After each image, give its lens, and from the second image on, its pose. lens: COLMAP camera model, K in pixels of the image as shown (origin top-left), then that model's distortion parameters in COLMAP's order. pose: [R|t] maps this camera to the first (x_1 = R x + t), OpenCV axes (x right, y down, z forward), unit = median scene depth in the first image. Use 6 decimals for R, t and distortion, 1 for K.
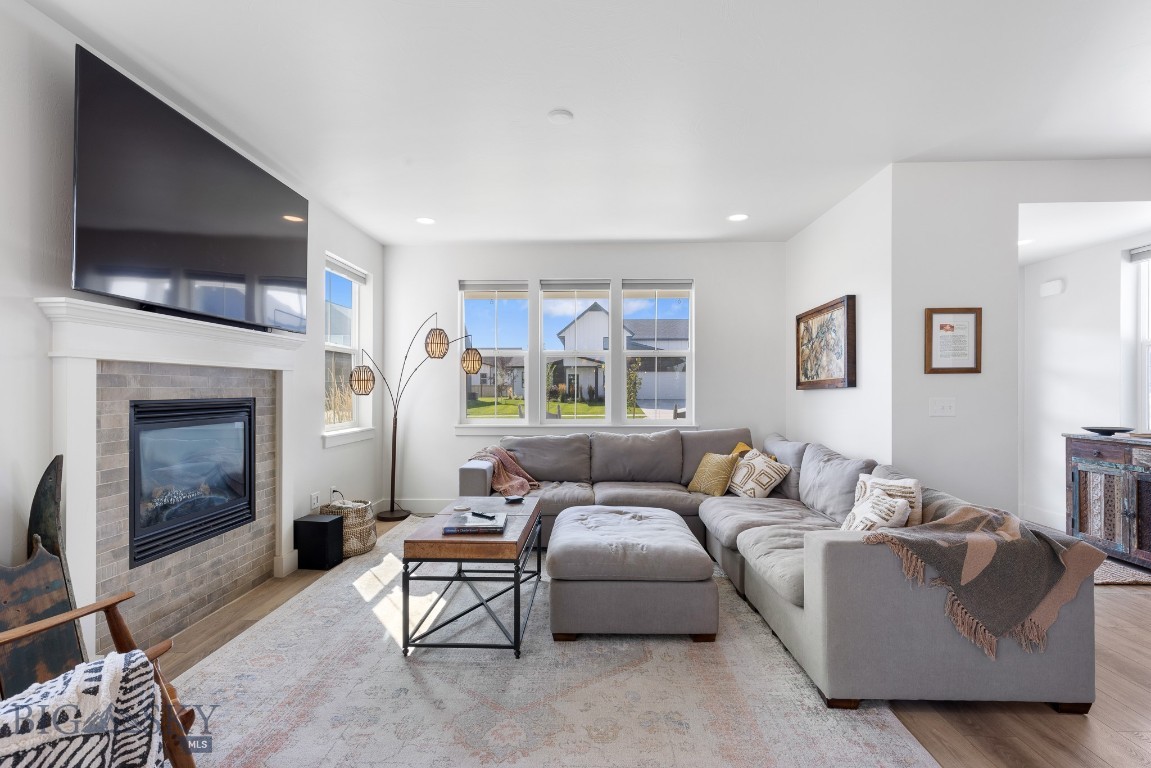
lens RADIAL K [[517.9, 0, 576.6], [0, 517.9, 387.9], [0, 0, 1]] dist [0.003203, -0.000120]
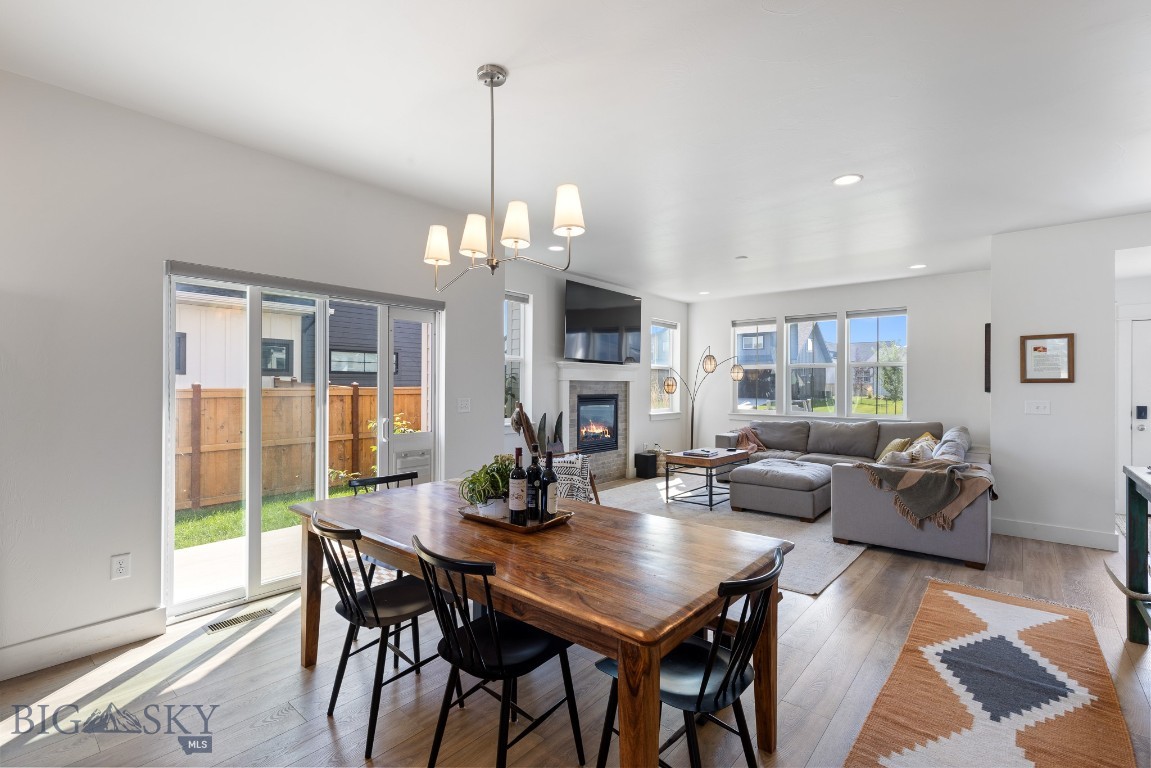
lens RADIAL K [[517.9, 0, 576.6], [0, 517.9, 387.9], [0, 0, 1]] dist [0.003203, -0.000120]
pose [[0.782051, 0.005575, -0.623190, 0.551701], [-0.003095, 0.999982, 0.005061, -0.016038], [0.623207, -0.002030, 0.782054, -0.748536]]
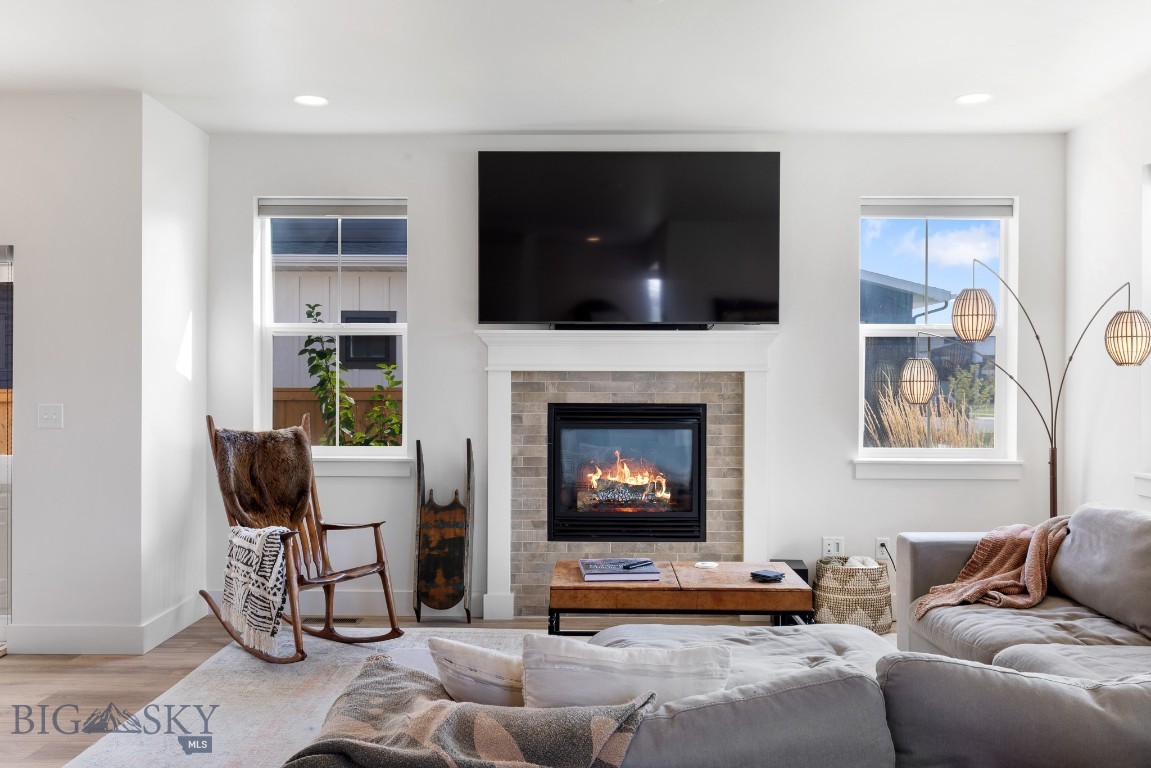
lens RADIAL K [[965.1, 0, 575.5], [0, 965.1, 384.0], [0, 0, 1]] dist [0.002896, 0.000892]
pose [[0.013715, 0.001415, -0.999905, 0.916986], [-0.001262, 0.999998, 0.001398, -0.015111], [0.999905, 0.001243, 0.013716, 0.670019]]
